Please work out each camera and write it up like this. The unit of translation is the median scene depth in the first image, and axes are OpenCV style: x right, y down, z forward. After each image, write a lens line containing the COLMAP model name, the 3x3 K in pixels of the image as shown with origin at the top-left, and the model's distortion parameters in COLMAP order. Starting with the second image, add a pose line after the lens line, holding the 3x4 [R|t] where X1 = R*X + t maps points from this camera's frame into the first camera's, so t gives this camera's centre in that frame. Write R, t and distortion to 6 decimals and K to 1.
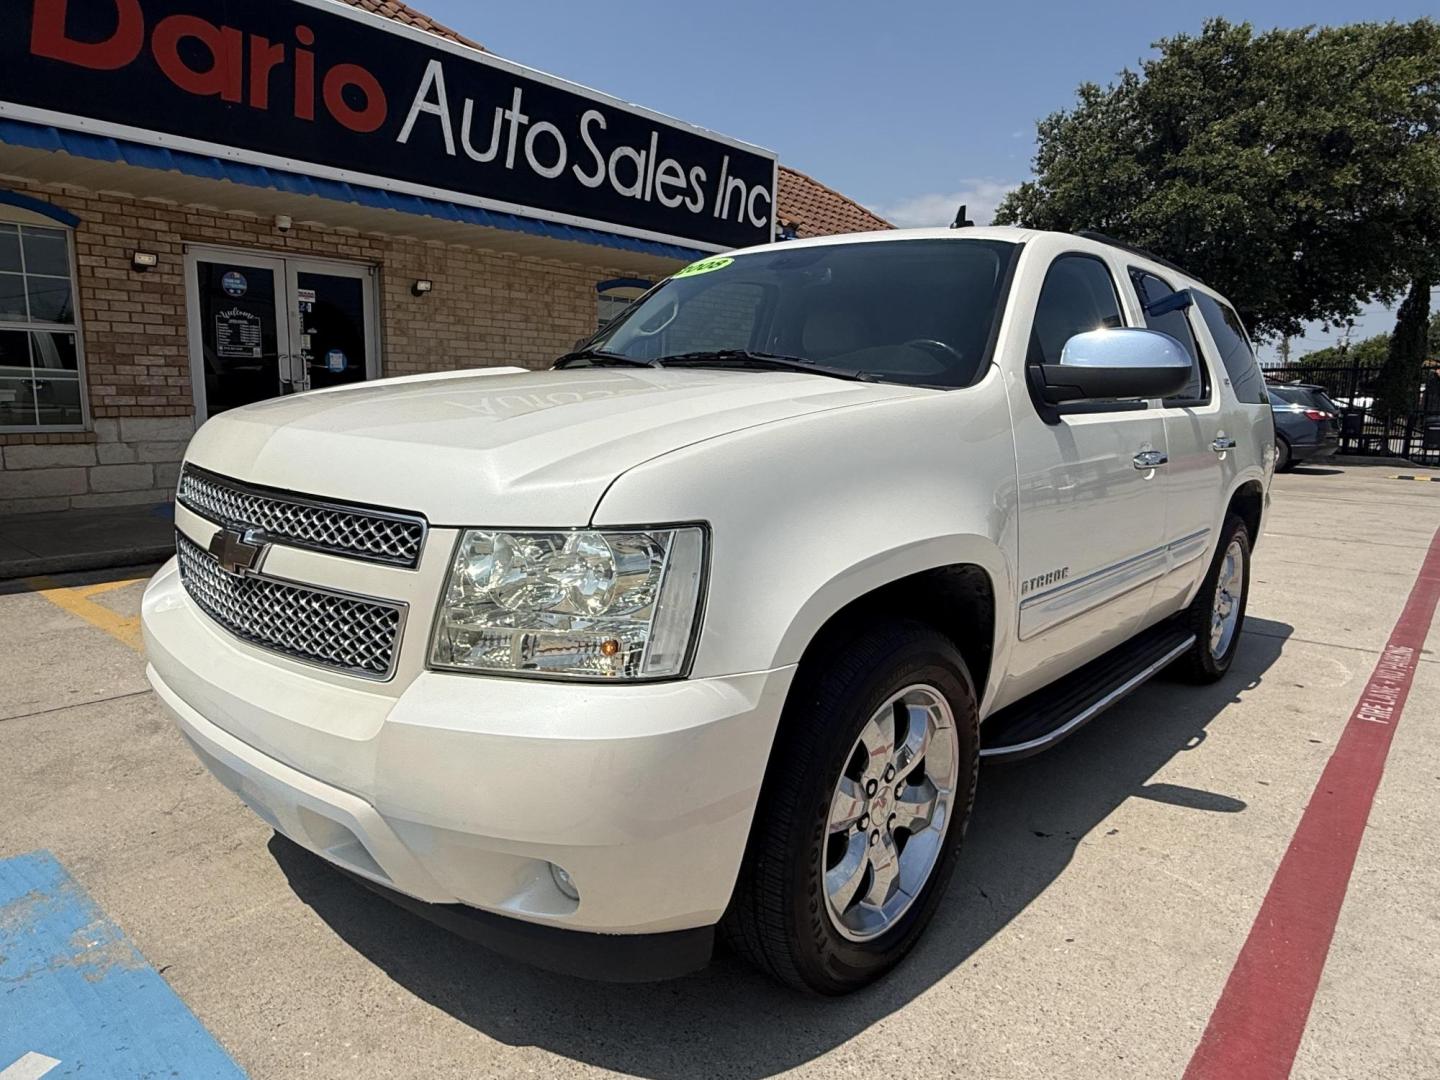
lens RADIAL K [[892.3, 0, 715.5], [0, 892.3, 535.3], [0, 0, 1]] dist [0.013256, -0.019087]
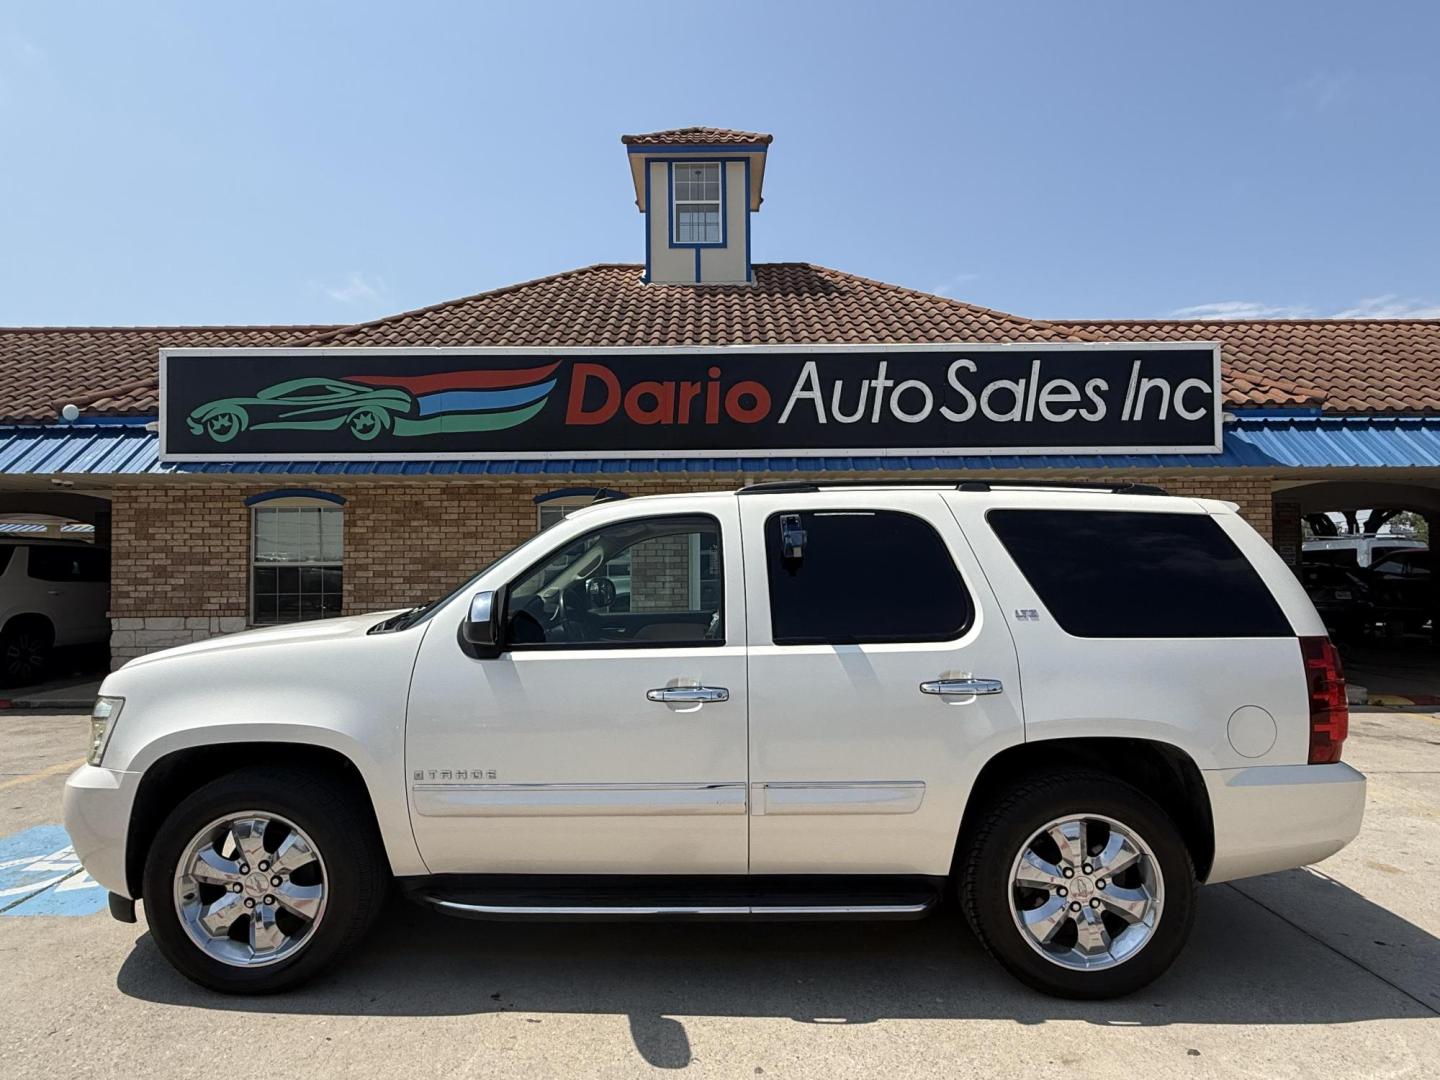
lens RADIAL K [[773.6, 0, 685.0], [0, 773.6, 546.1], [0, 0, 1]] dist [-0.001276, 0.001311]
pose [[0.663141, -0.051593, -0.746715, 0.407184], [-0.100667, 0.982410, -0.157278, -0.038424], [0.741694, 0.179467, 0.646282, 0.121458]]
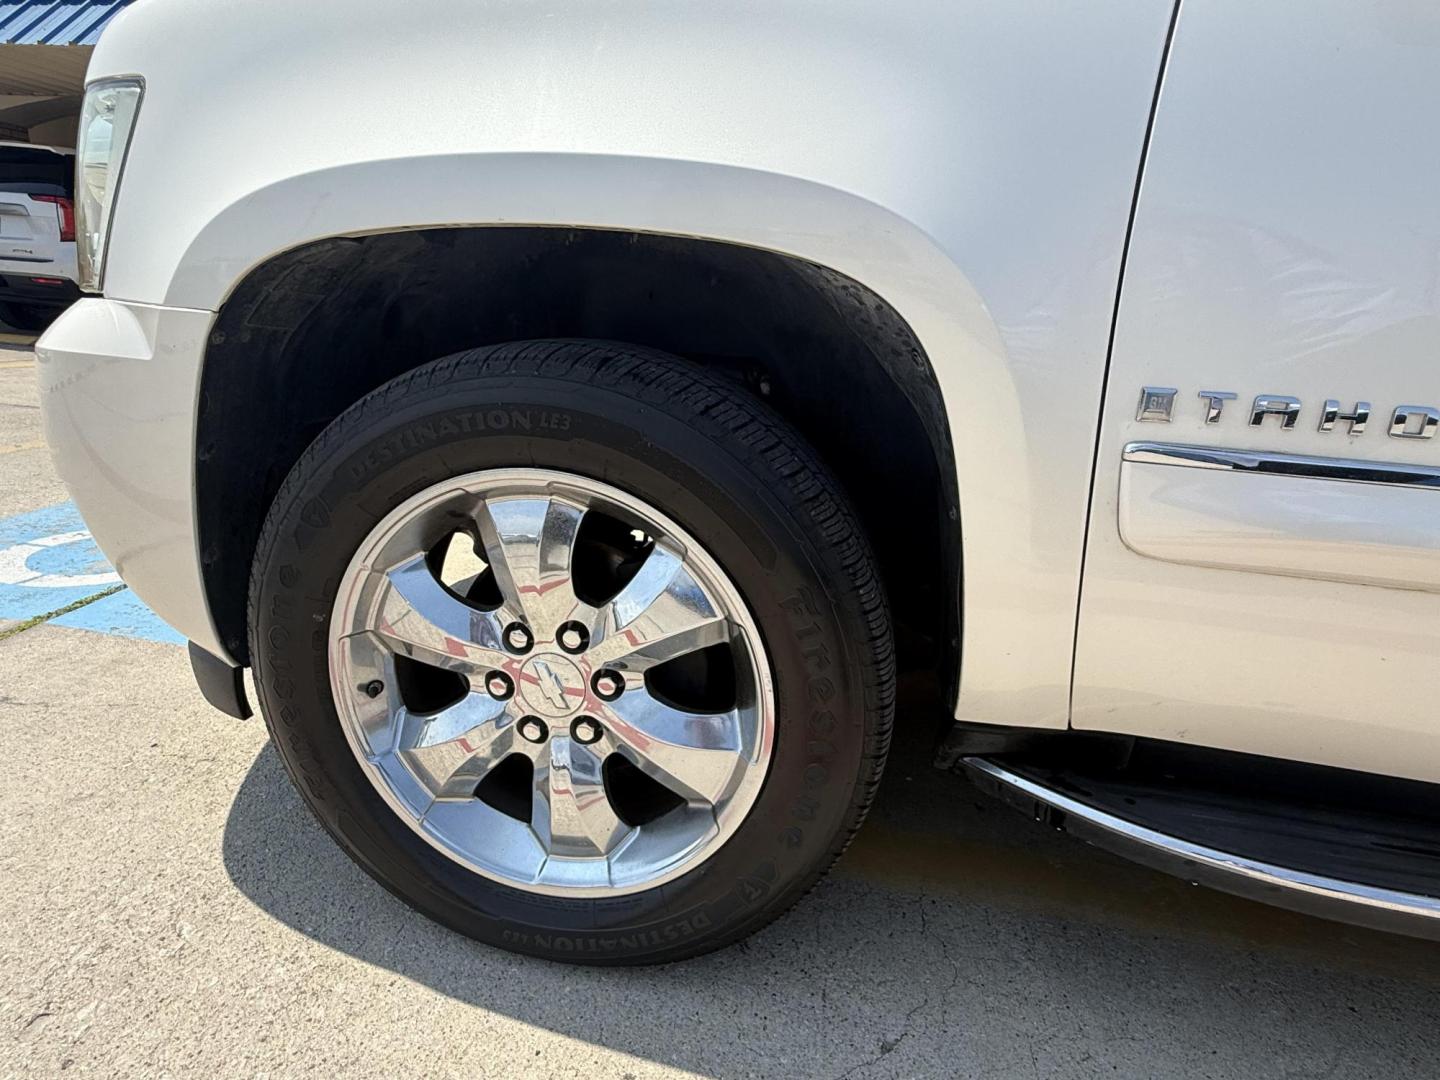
lens RADIAL K [[892.3, 0, 709.2], [0, 892.3, 531.3], [0, 0, 1]] dist [0.013256, -0.019087]
pose [[0.501485, 0.251072, -0.827935, 0.151012], [-0.187300, 0.965777, 0.179424, 0.019751], [0.844649, 0.065094, 0.531348, 0.173111]]
